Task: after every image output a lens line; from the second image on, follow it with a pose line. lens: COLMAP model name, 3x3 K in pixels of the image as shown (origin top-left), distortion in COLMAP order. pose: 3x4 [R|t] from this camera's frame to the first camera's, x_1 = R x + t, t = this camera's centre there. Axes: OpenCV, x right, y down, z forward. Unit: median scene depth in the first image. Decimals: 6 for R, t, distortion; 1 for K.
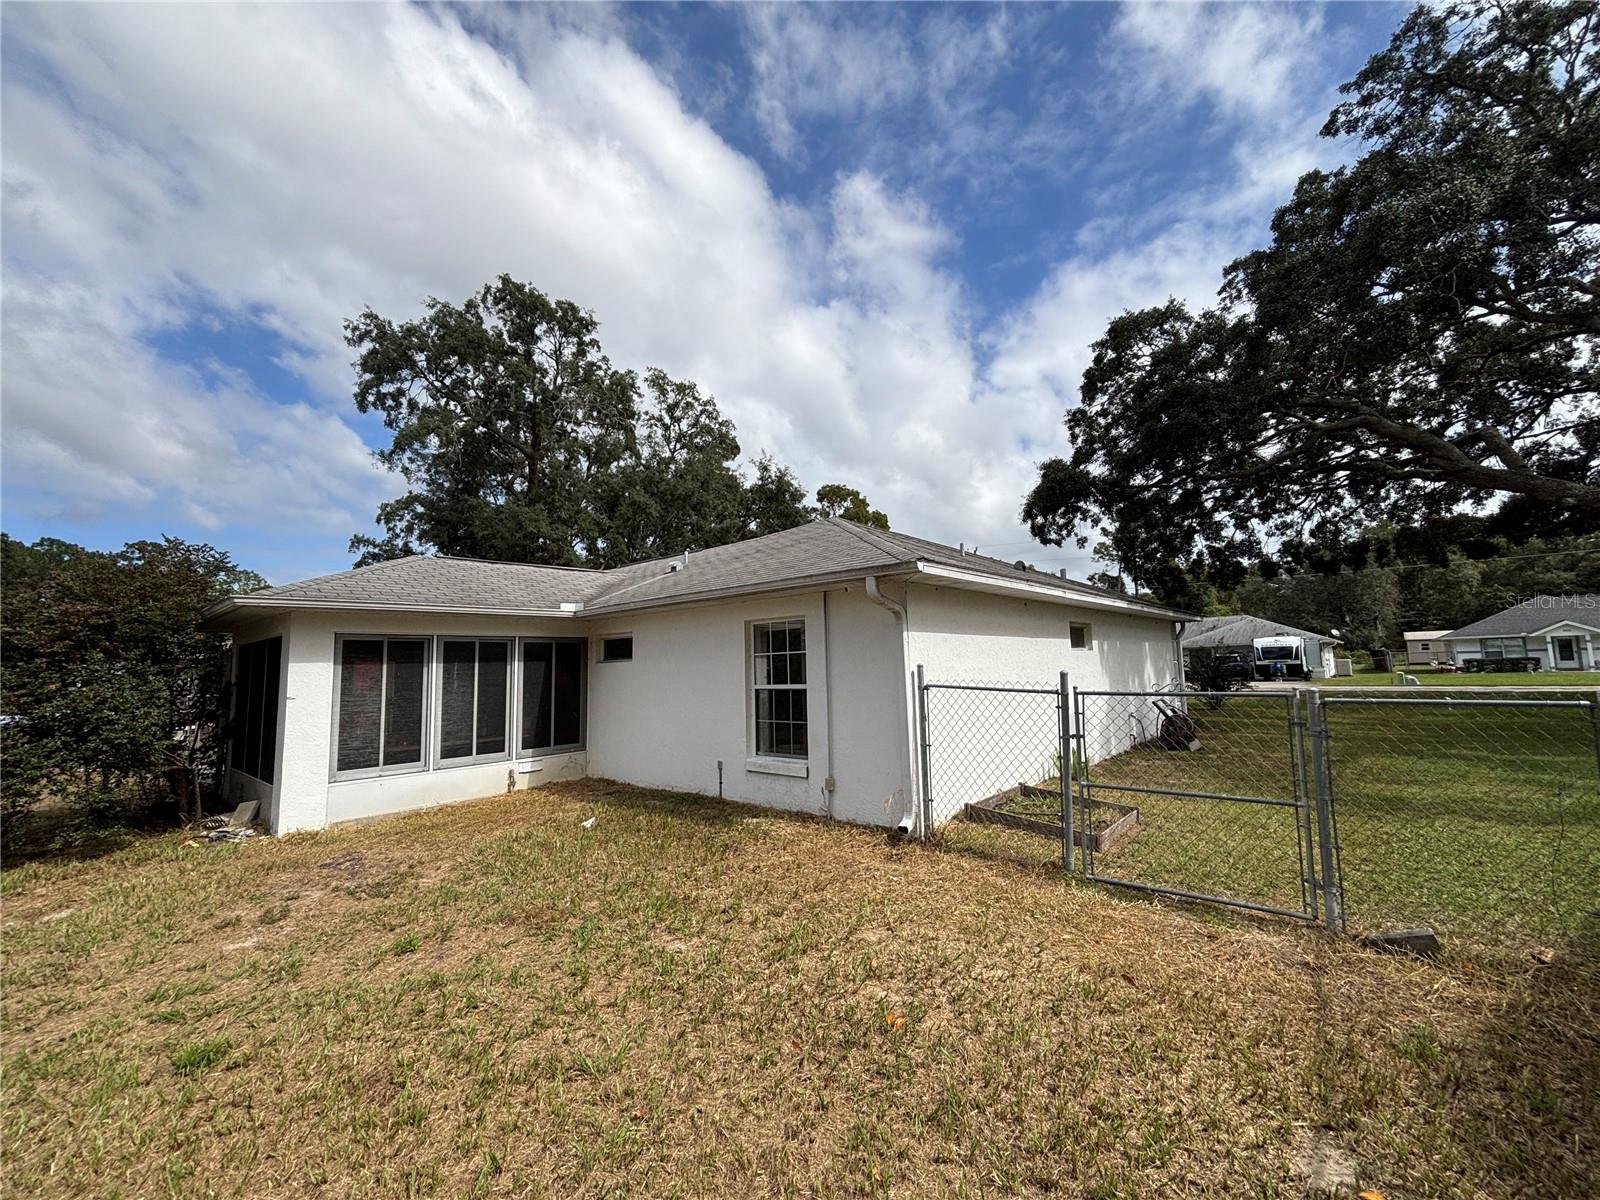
lens RADIAL K [[642.0, 0, 800.0], [0, 642.0, 600.0], [0, 0, 1]] dist [-0.001448, 0.000014]
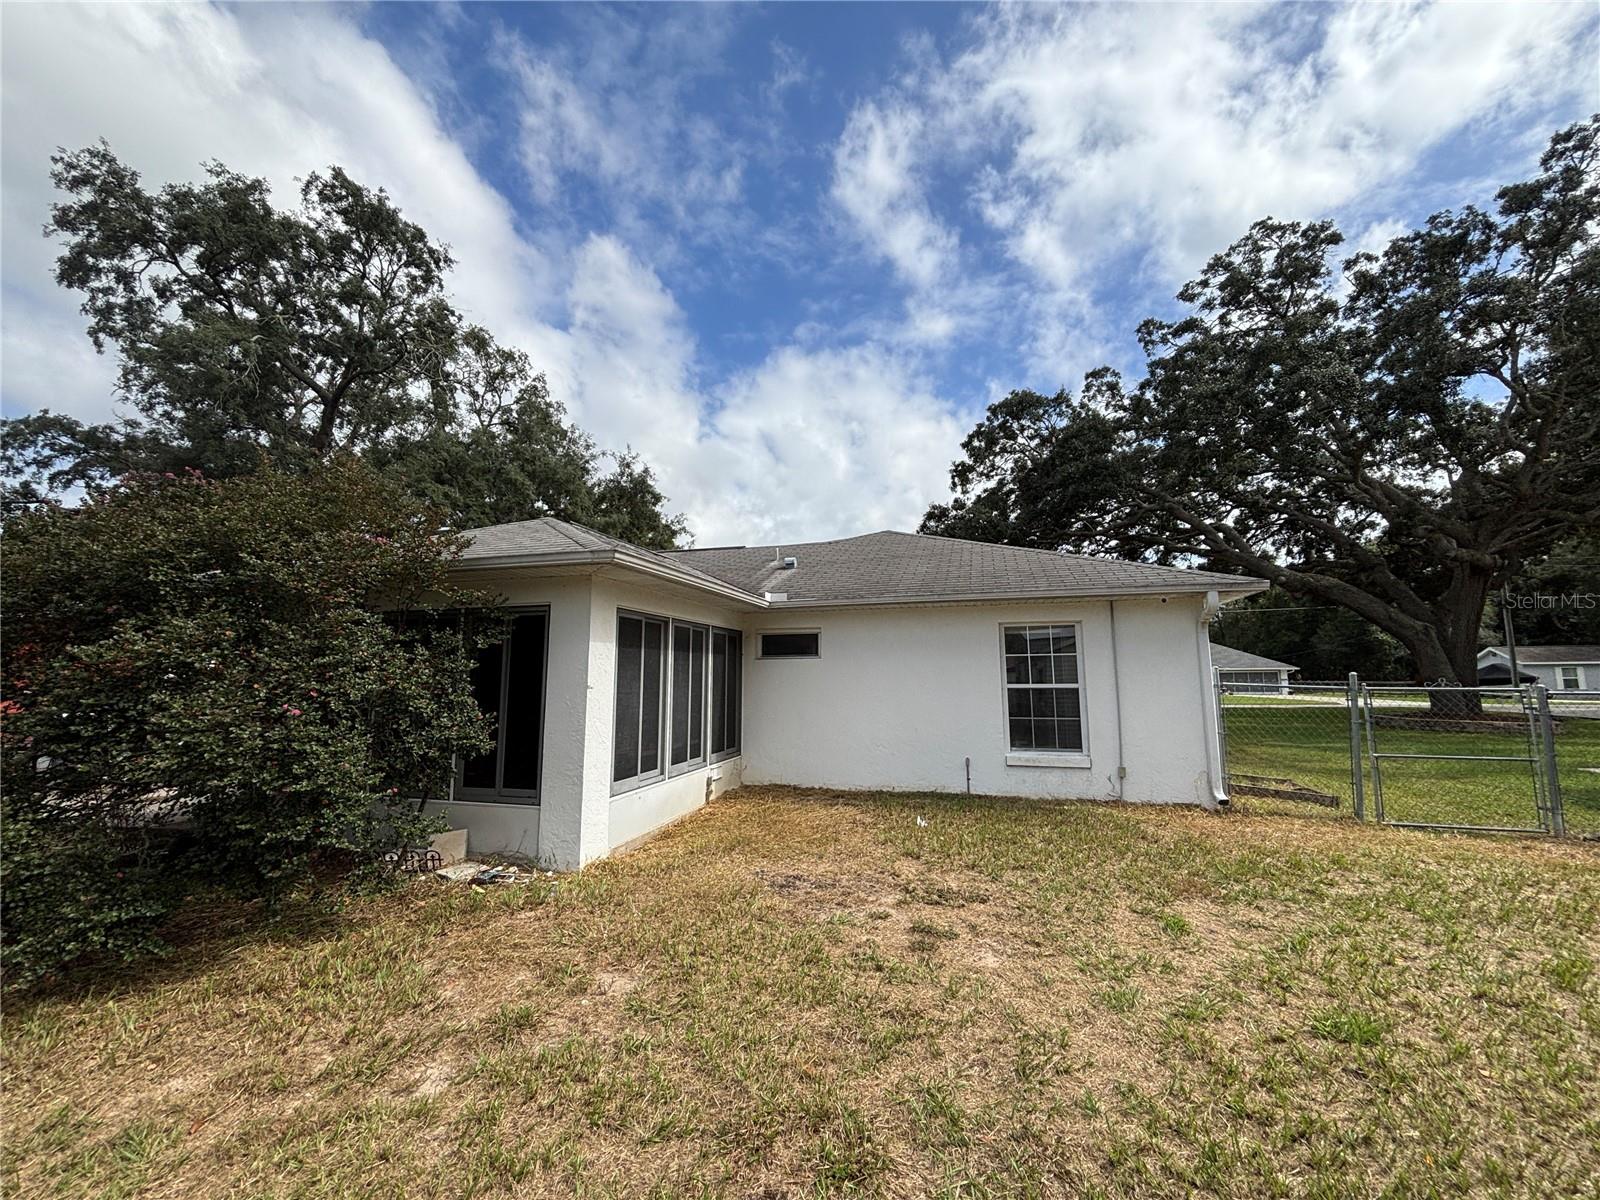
lens RADIAL K [[639.4, 0, 809.4], [0, 639.4, 599.5], [0, 0, 1]] dist [-0.000093, 0.000011]
pose [[0.905448, 0.079758, 0.416896, -0.715542], [-0.068425, 0.996768, -0.042085, 0.052201], [-0.418906, 0.009580, 0.907979, 0.154434]]
